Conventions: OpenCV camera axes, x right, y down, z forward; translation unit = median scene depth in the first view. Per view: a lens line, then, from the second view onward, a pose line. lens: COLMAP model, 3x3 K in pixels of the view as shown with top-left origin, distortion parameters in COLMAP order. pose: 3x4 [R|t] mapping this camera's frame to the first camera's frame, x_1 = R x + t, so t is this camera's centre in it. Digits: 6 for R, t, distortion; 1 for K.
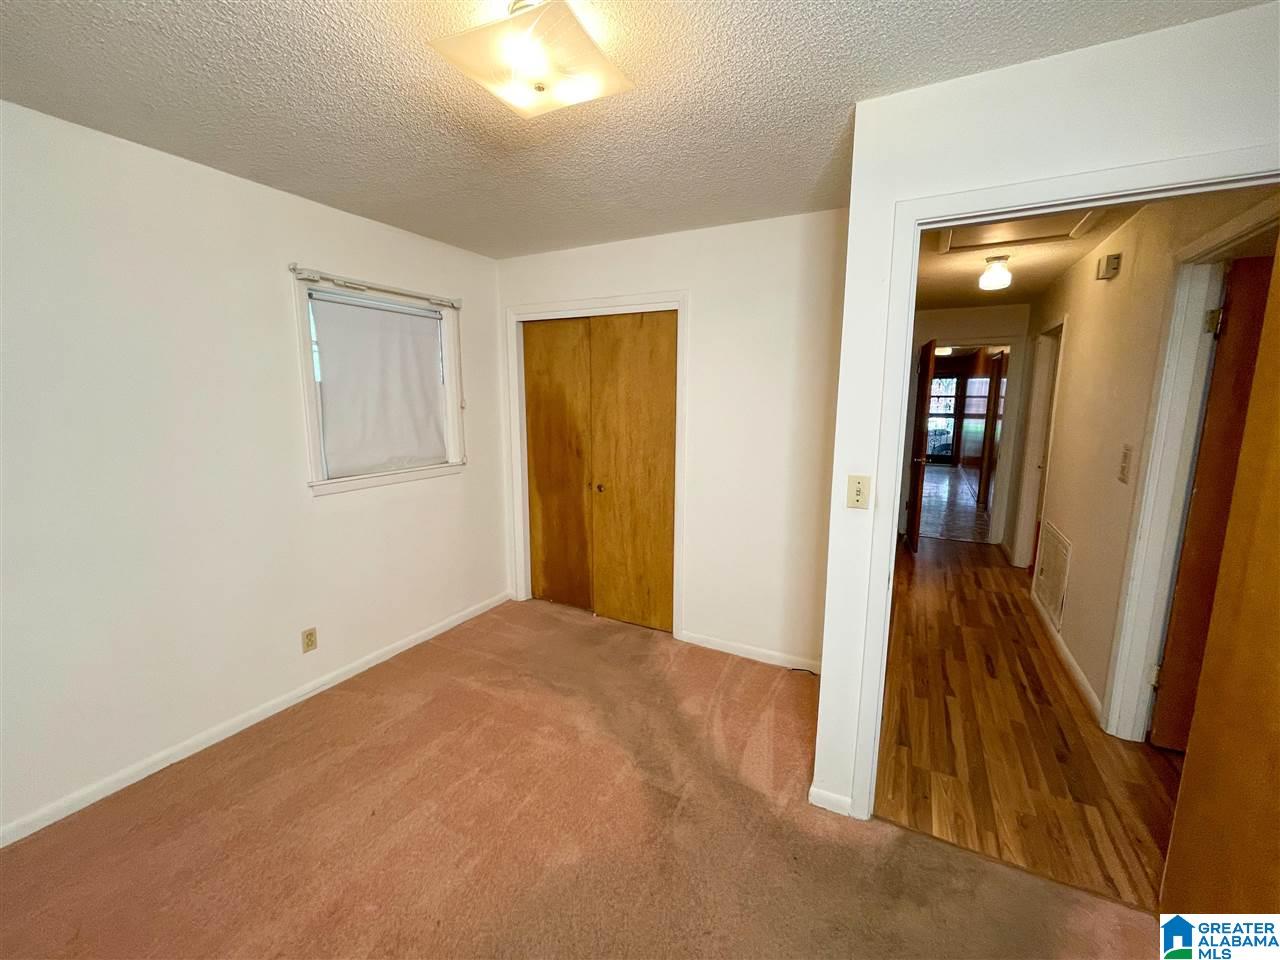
lens RADIAL K [[518.8, 0, 648.4], [0, 518.8, 481.6], [0, 0, 1]] dist [-0.006501, 0.002198]
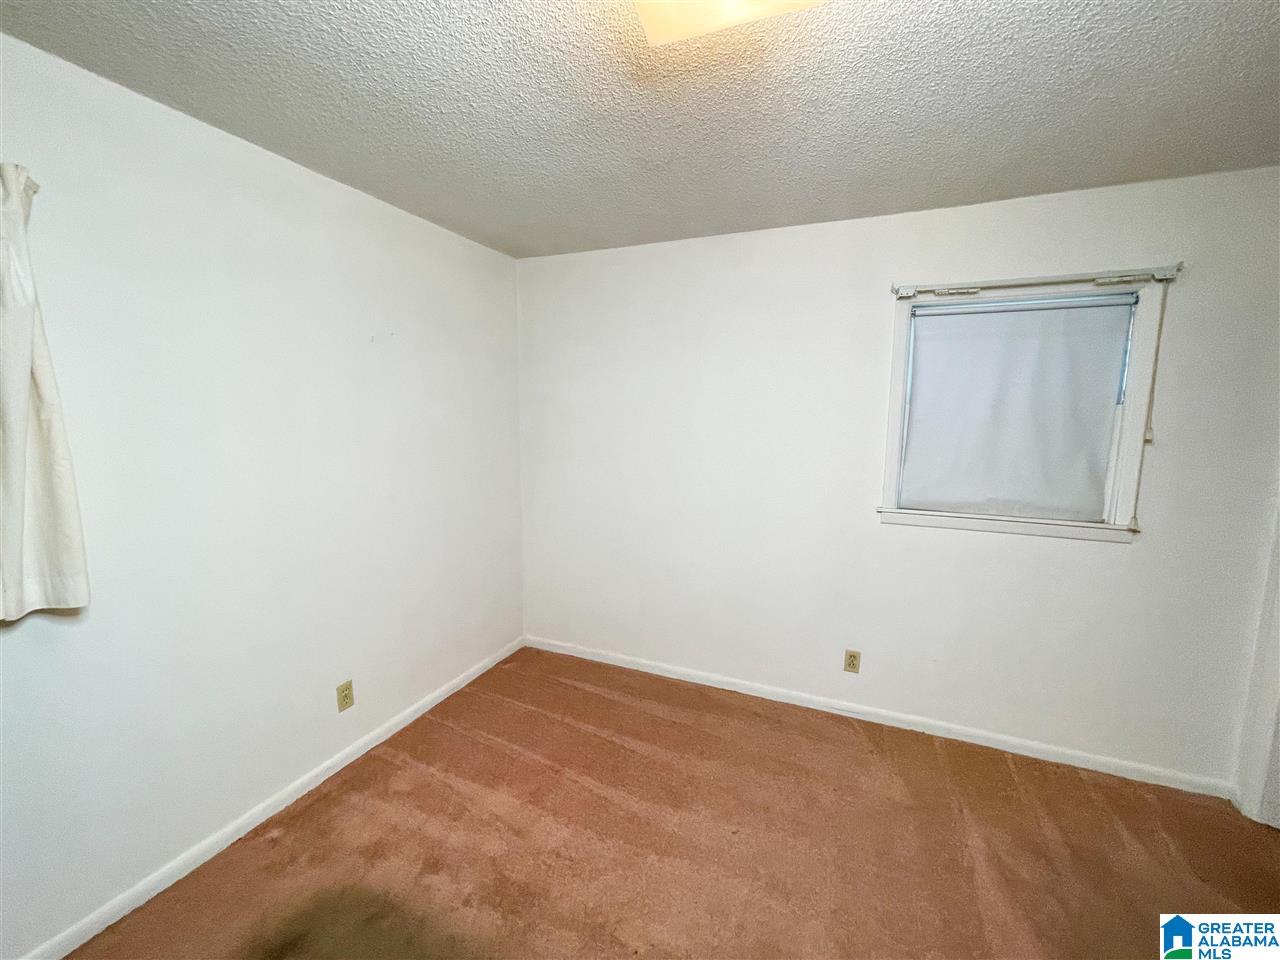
lens RADIAL K [[518.8, 0, 648.0], [0, 518.8, 478.5], [0, 0, 1]] dist [-0.006501, 0.002198]
pose [[0.078007, 0.119626, -0.989750, 0.246263], [-0.169164, 0.979967, 0.105111, -0.074034], [0.982496, 0.159231, 0.096680, 0.428878]]
